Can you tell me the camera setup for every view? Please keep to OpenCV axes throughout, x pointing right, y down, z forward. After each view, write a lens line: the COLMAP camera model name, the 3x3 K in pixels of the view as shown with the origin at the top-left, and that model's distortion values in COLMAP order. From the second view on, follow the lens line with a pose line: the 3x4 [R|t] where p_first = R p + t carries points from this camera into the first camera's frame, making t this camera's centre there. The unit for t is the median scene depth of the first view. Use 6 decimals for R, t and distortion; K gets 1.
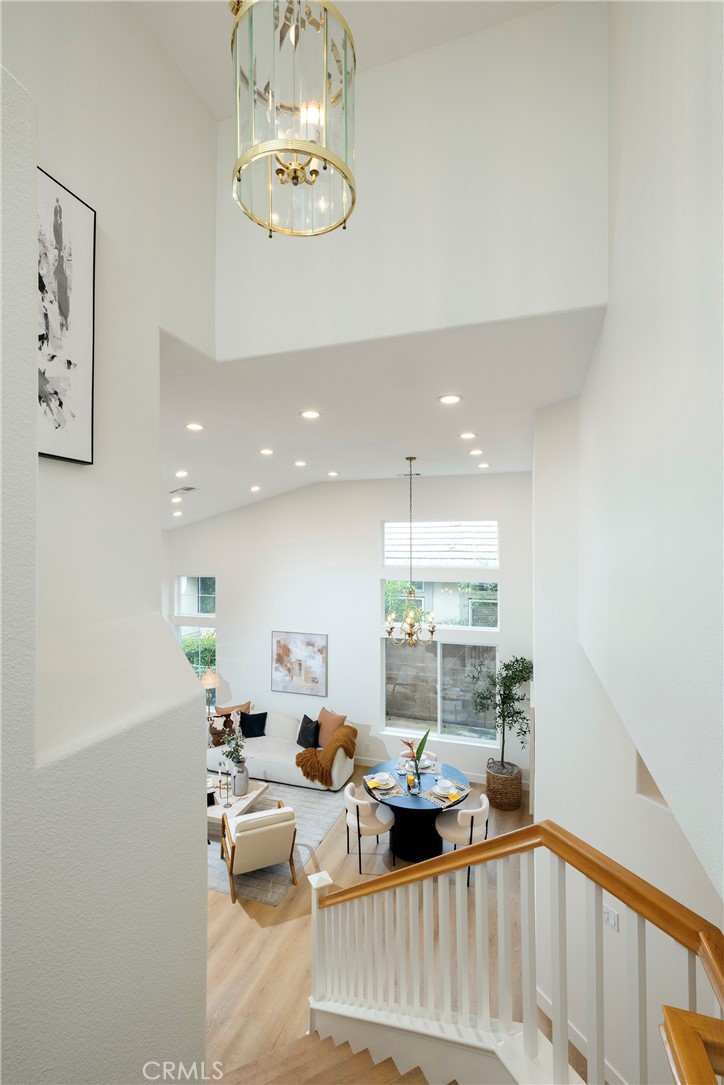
lens RADIAL K [[472.7, 0, 366.8], [0, 472.7, 549.1], [0, 0, 1]] dist [-0.013122, -0.000690]
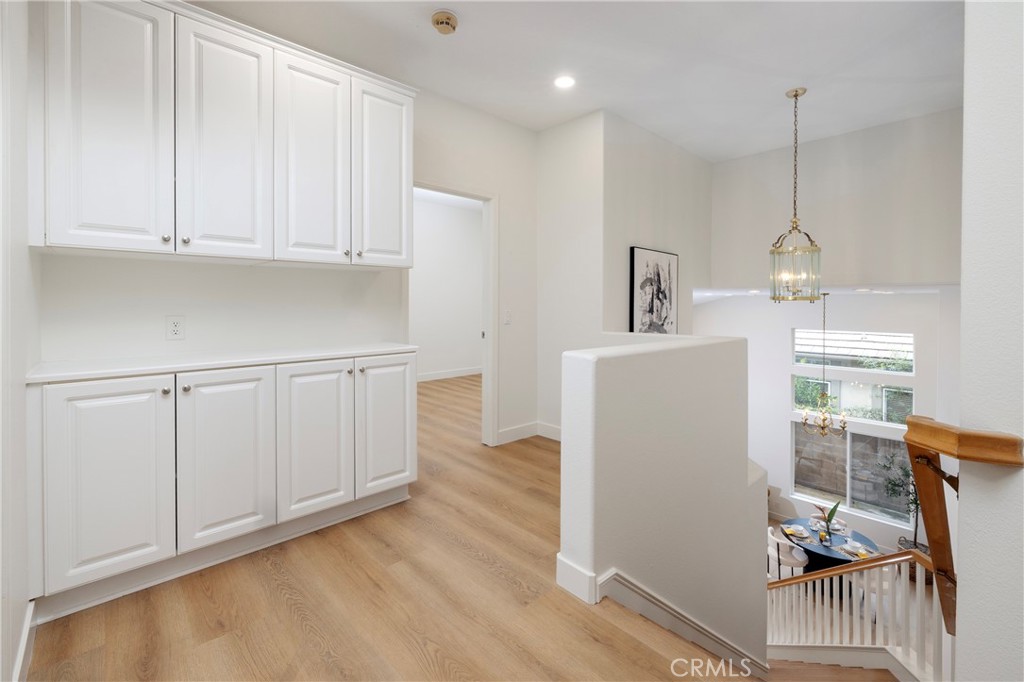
lens RADIAL K [[446.2, 0, 491.3], [0, 446.2, 302.5], [0, 0, 1]] dist [-0.013122, -0.000690]
pose [[0.867637, 0.002972, -0.497189, -0.081550], [0.003704, 0.999916, 0.012441, -0.152435], [0.497184, -0.012636, 0.867553, -0.435811]]
